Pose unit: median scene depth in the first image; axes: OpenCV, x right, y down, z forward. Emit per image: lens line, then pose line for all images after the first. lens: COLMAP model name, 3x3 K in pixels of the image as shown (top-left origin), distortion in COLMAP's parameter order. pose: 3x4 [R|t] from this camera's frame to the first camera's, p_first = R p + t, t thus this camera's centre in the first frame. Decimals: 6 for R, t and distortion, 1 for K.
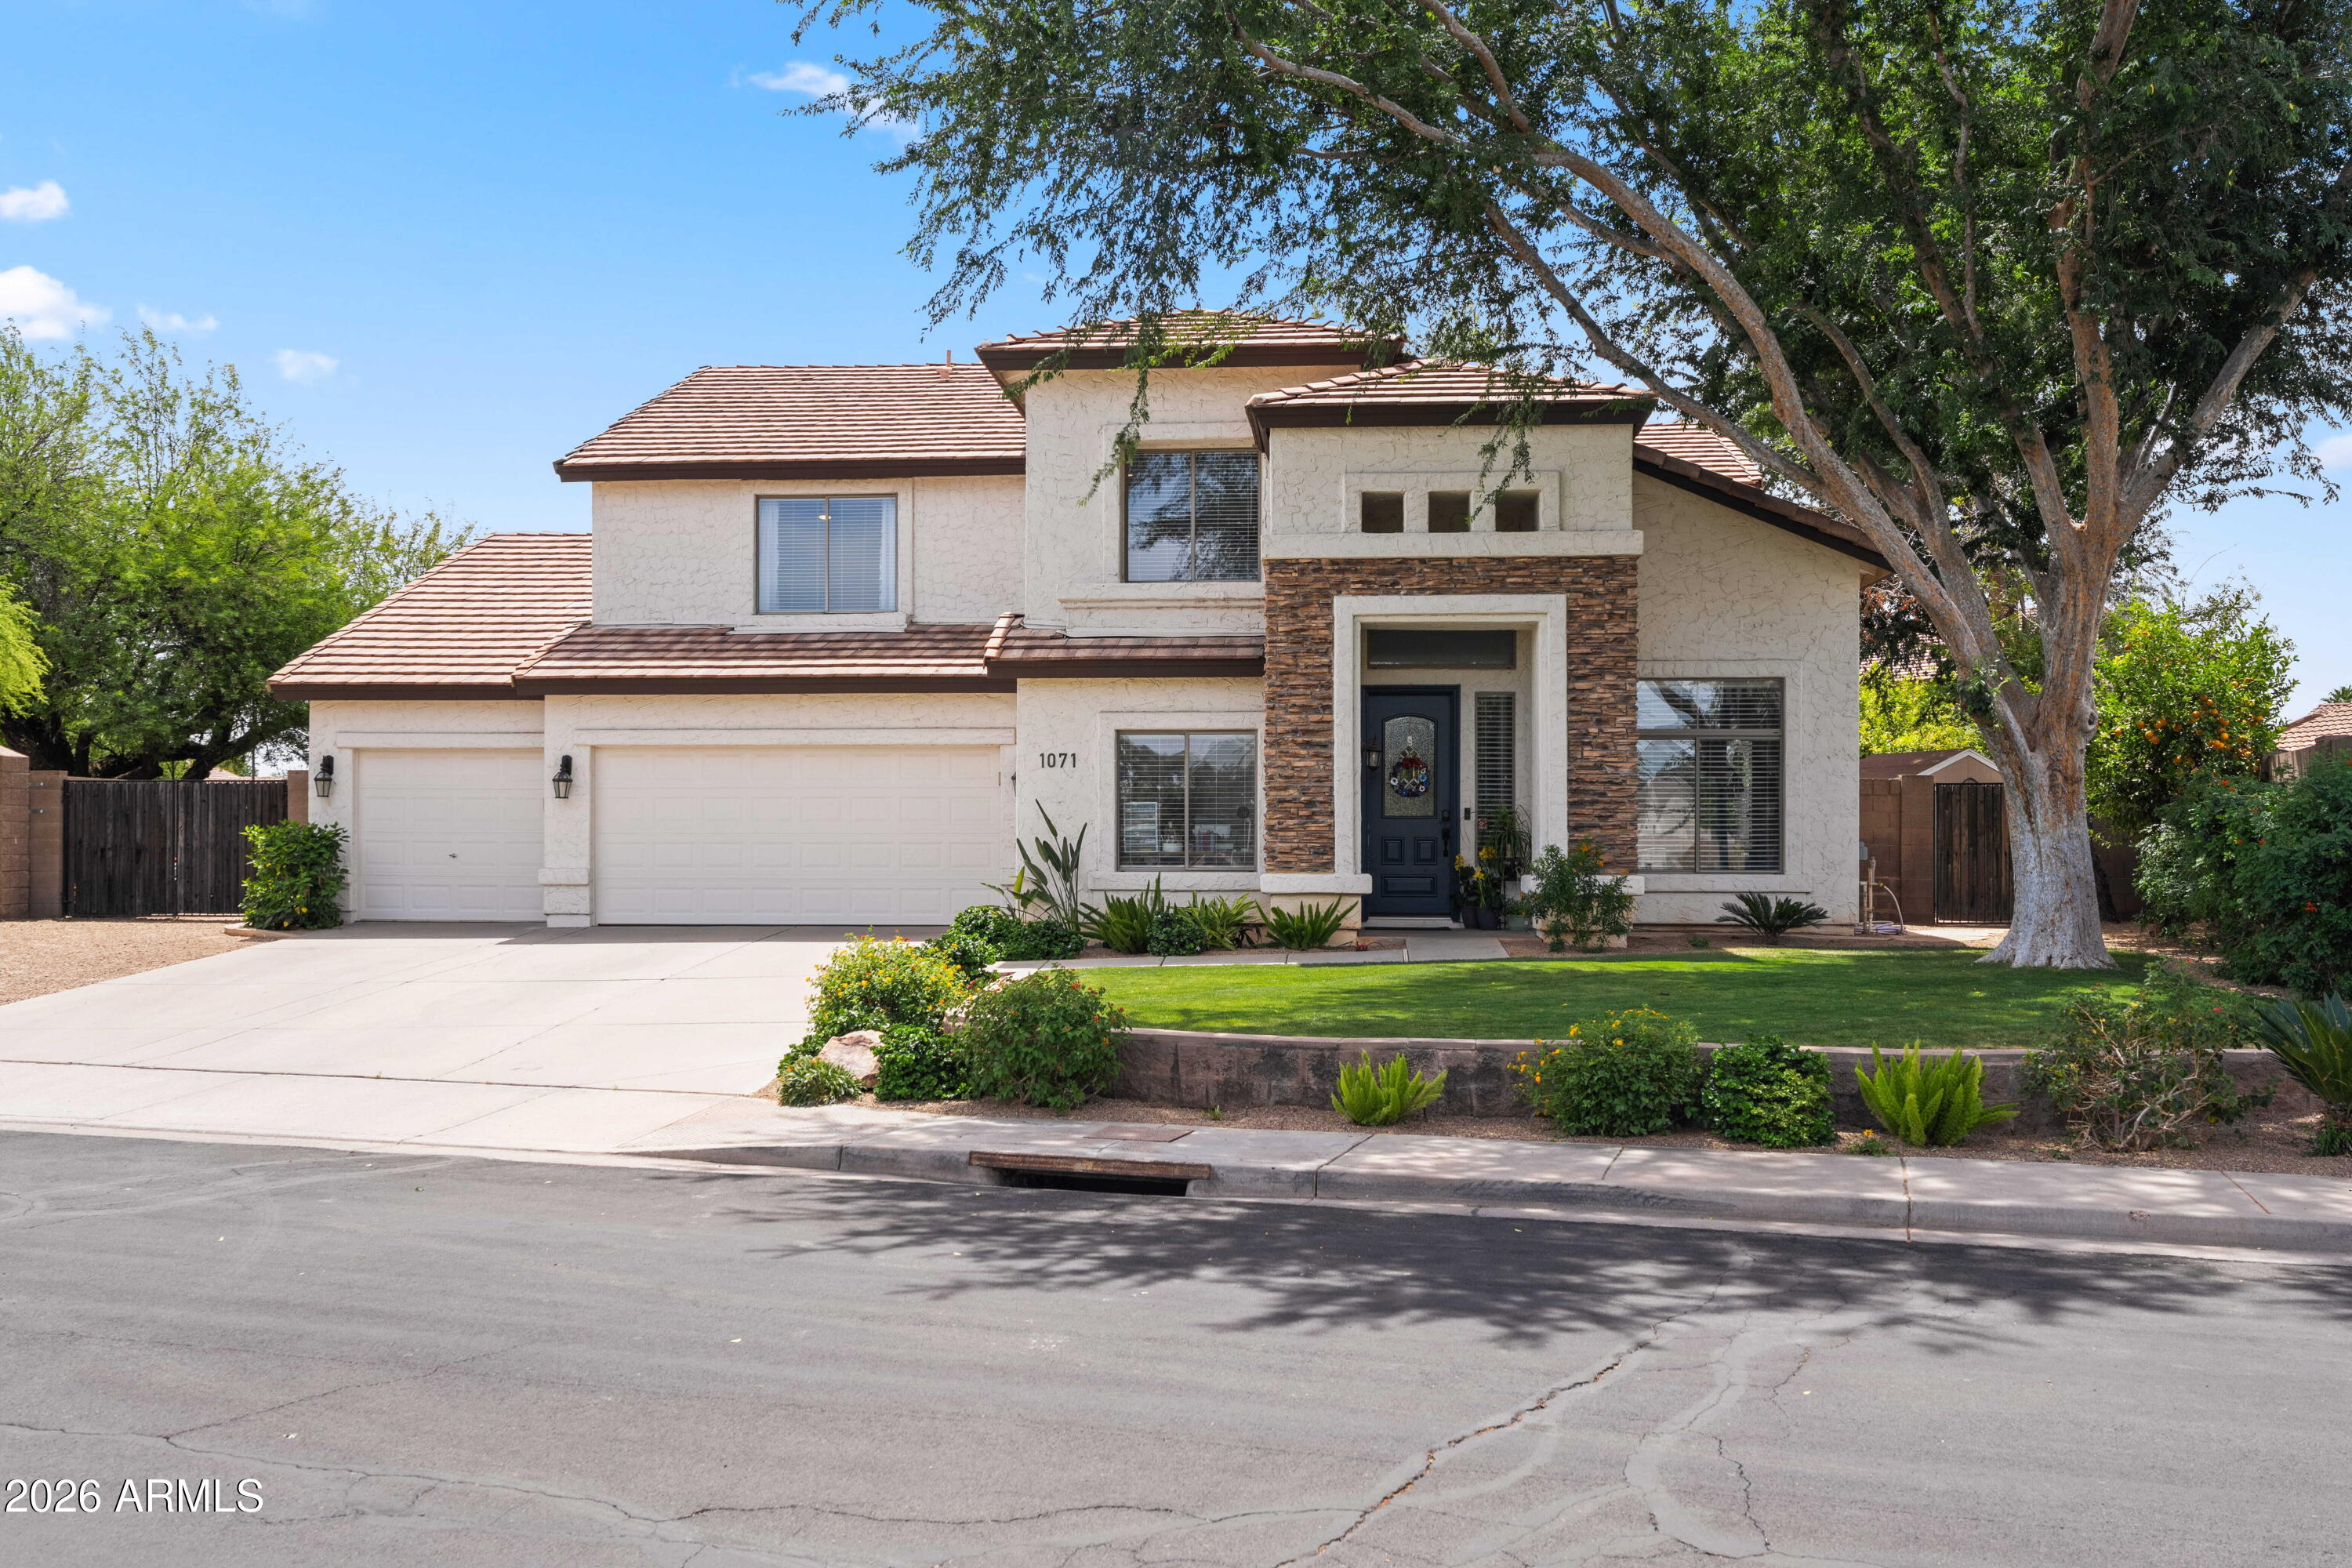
lens RADIAL K [[2113.2, 0, 1166.7], [0, 2113.2, 798.9], [0, 0, 1]] dist [-0.005529, 0.003232]
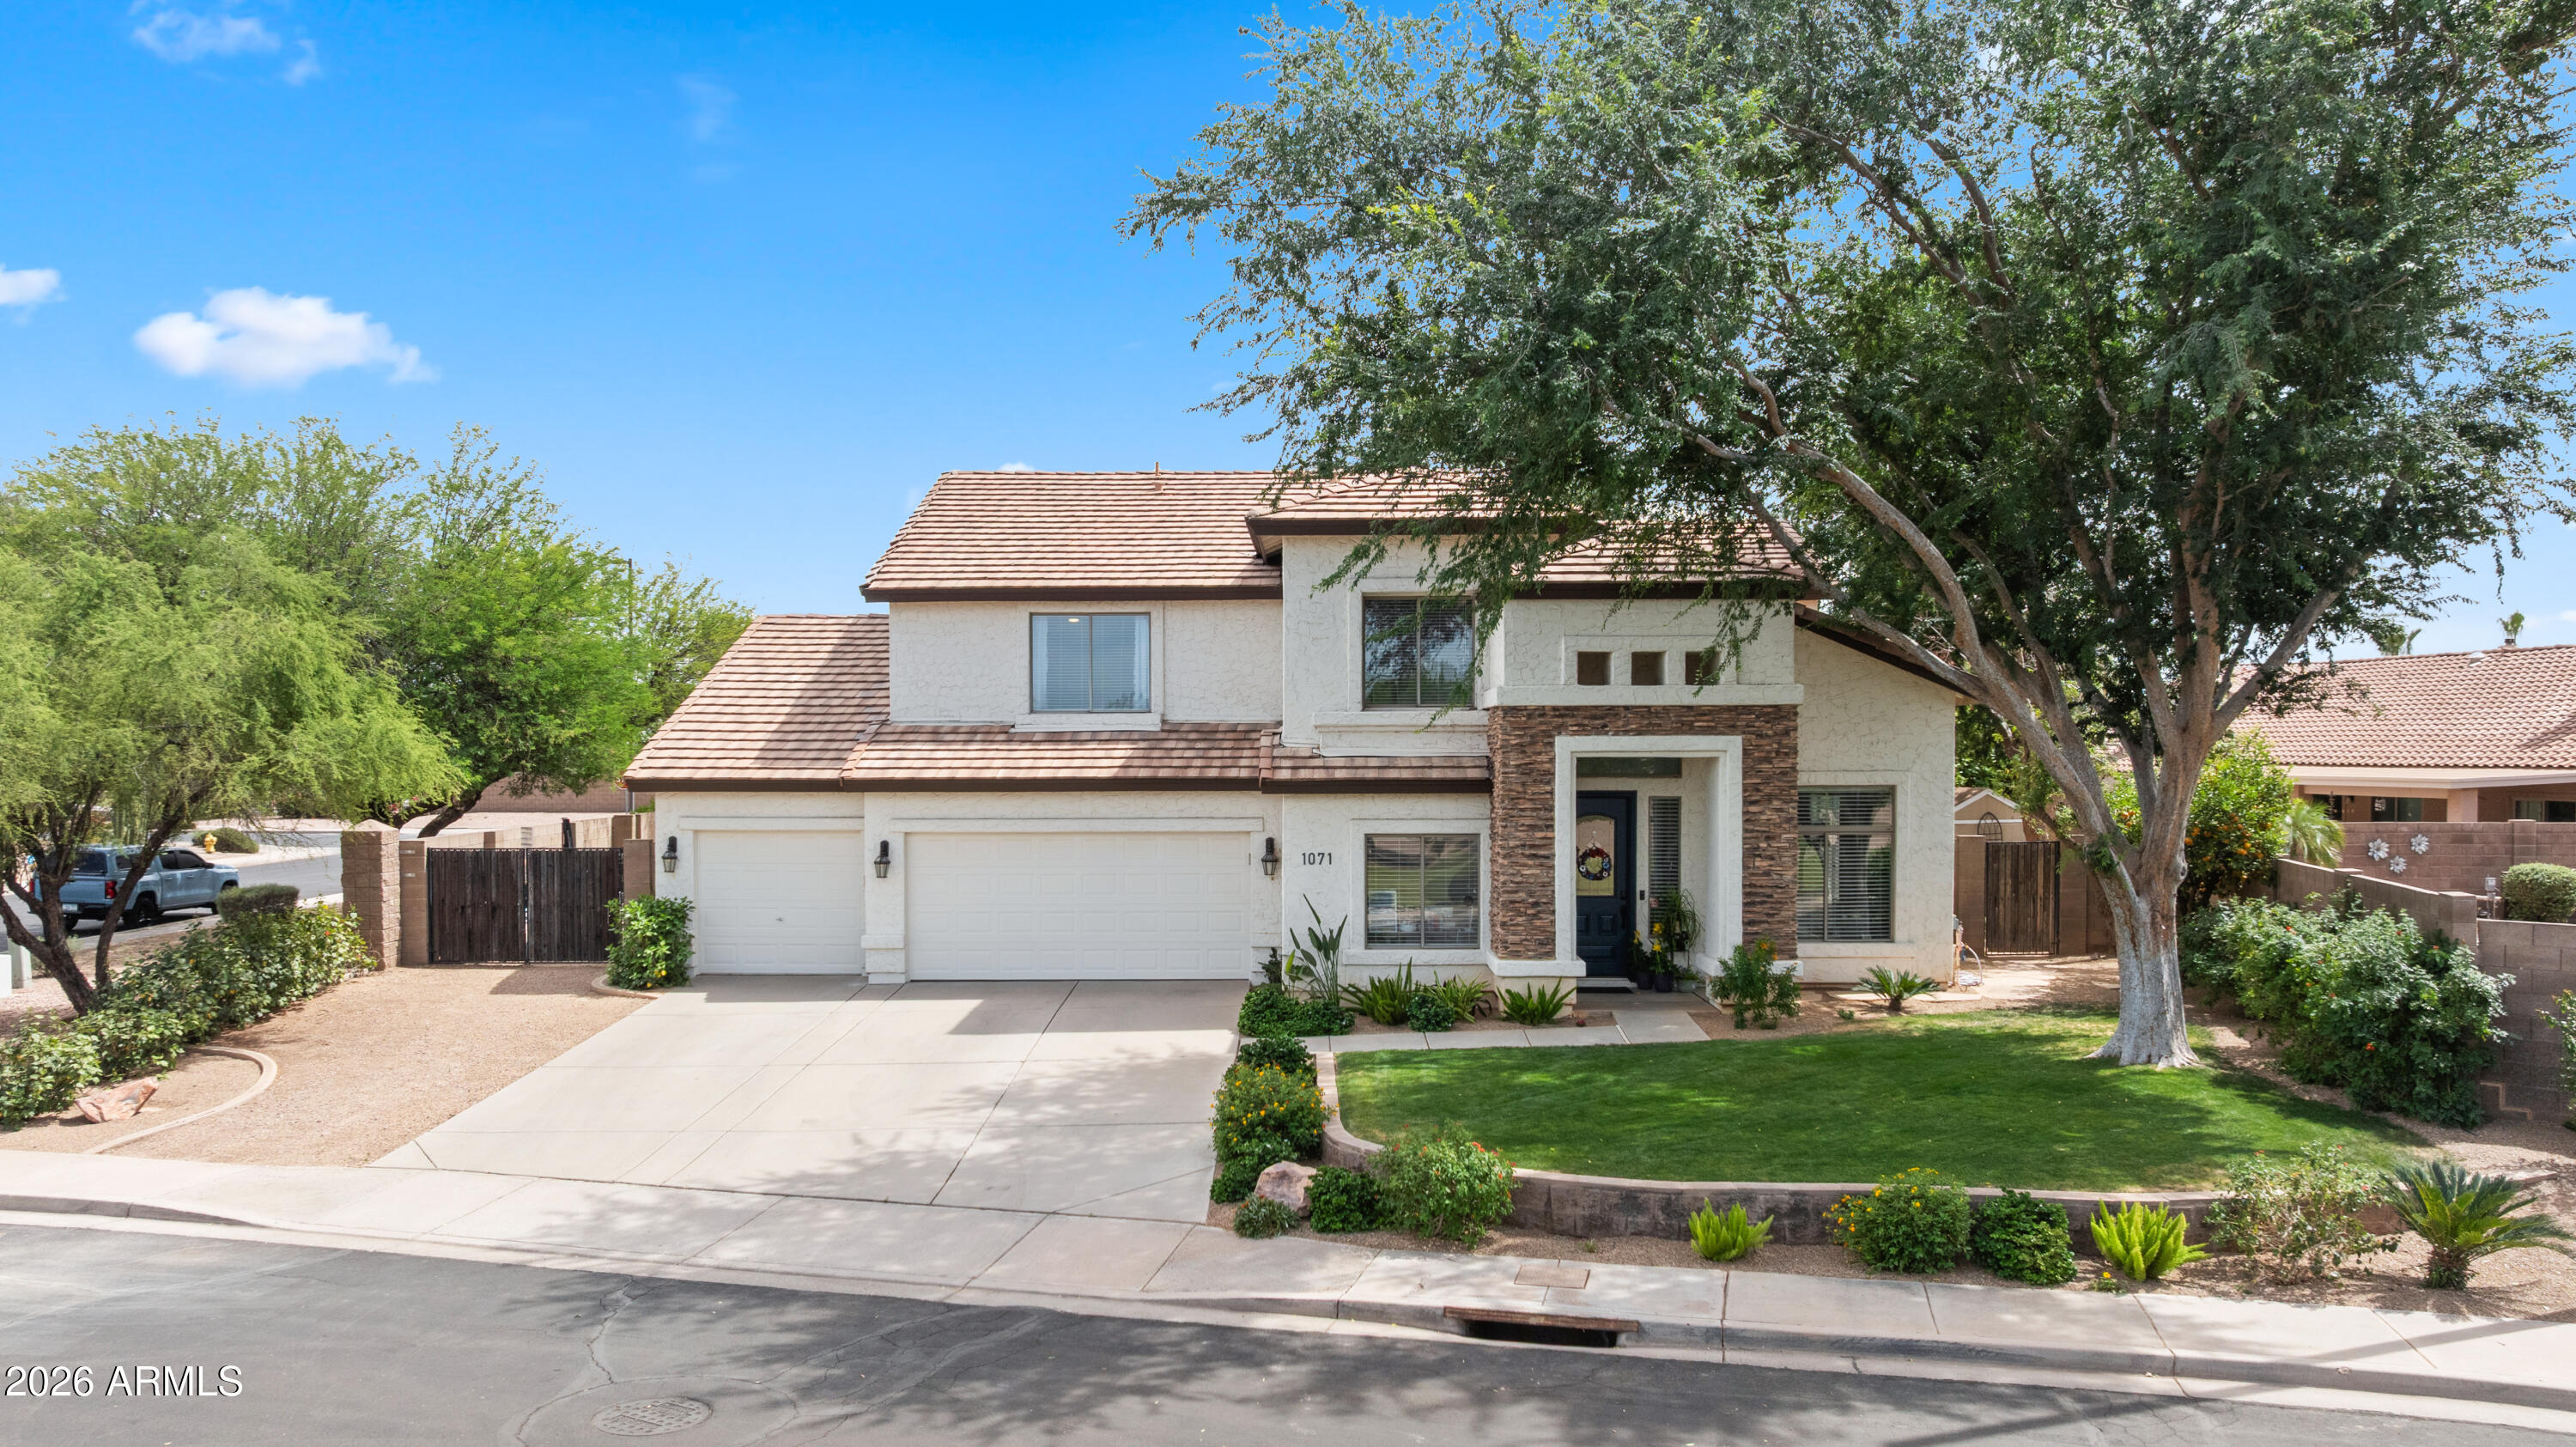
lens RADIAL K [[1852.2, 0, 1307.1], [0, 1852.2, 766.9], [0, 0, 1]] dist [-0.017827, 0.001098]
pose [[0.997860, -0.004698, 0.065221, -0.136005], [0.002916, 0.999621, 0.027392, -0.107900], [-0.065325, -0.027143, 0.997495, -0.069807]]
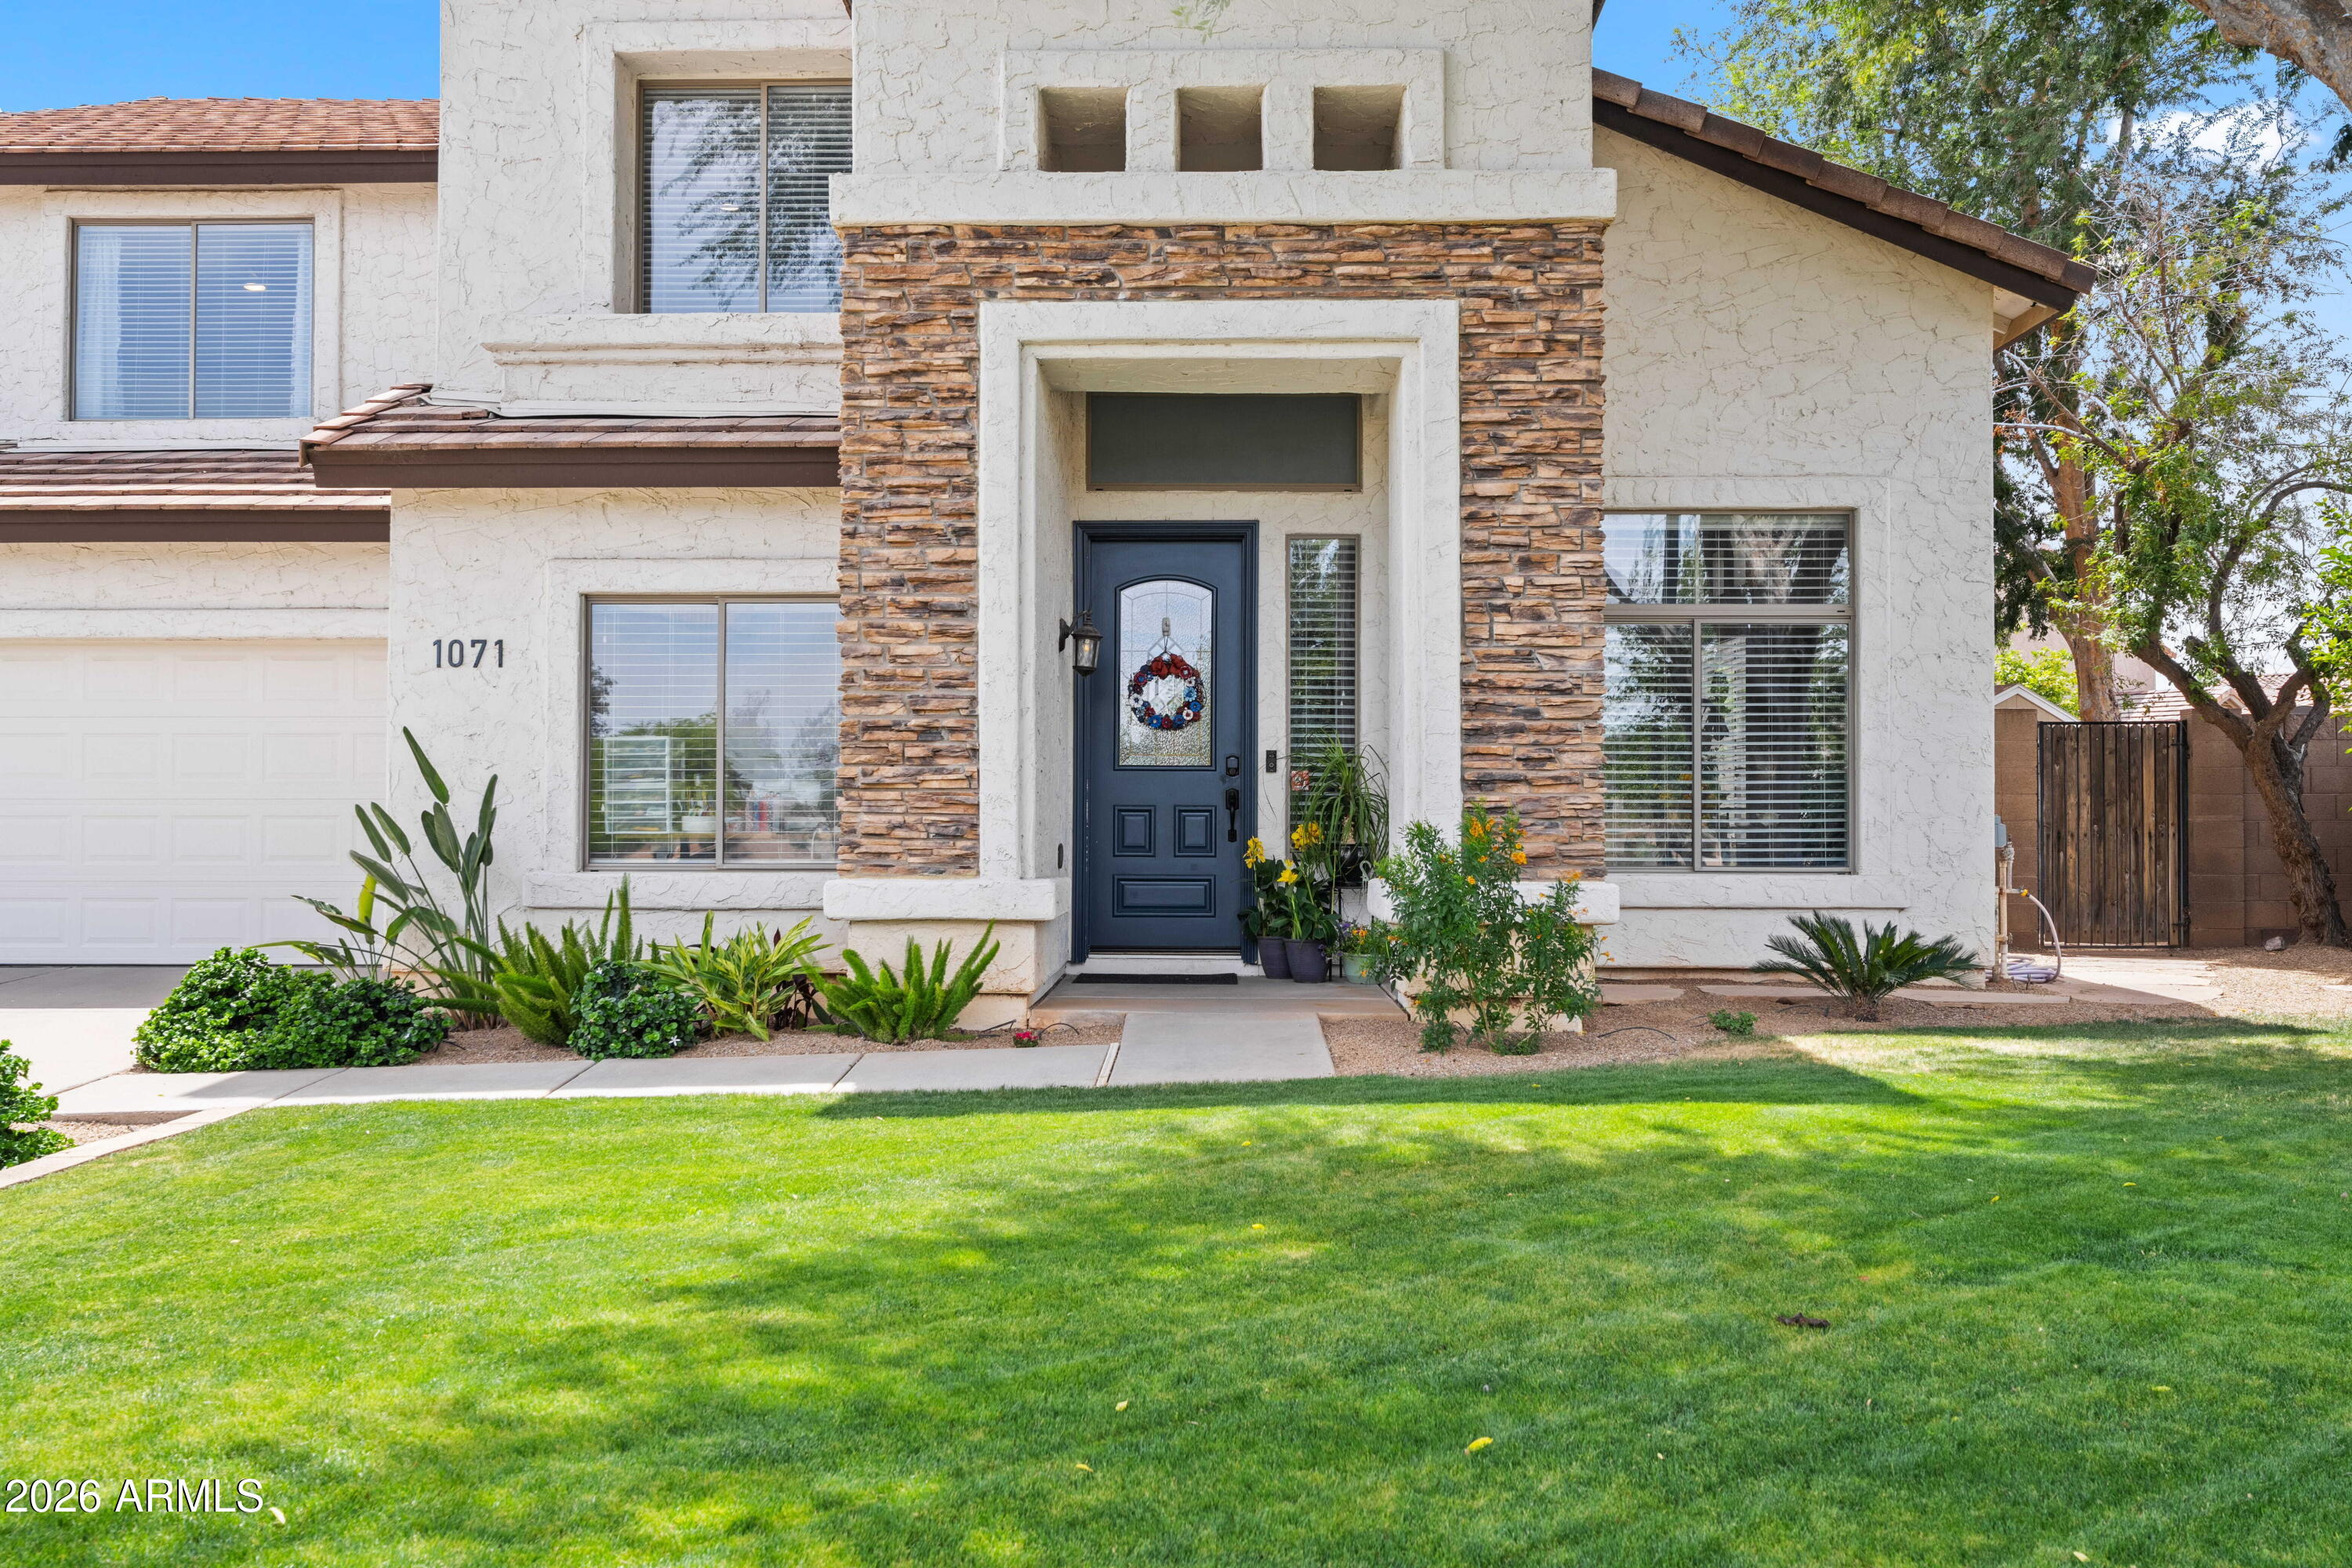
lens RADIAL K [[2113.2, 0, 1170.4], [0, 2113.2, 764.0], [0, 0, 1]] dist [-0.005529, 0.003232]
pose [[0.998285, 0.002116, 0.058502, 0.094367], [-0.001727, 0.999976, -0.006702, 0.012476], [-0.058515, 0.006590, 0.998265, 0.516605]]
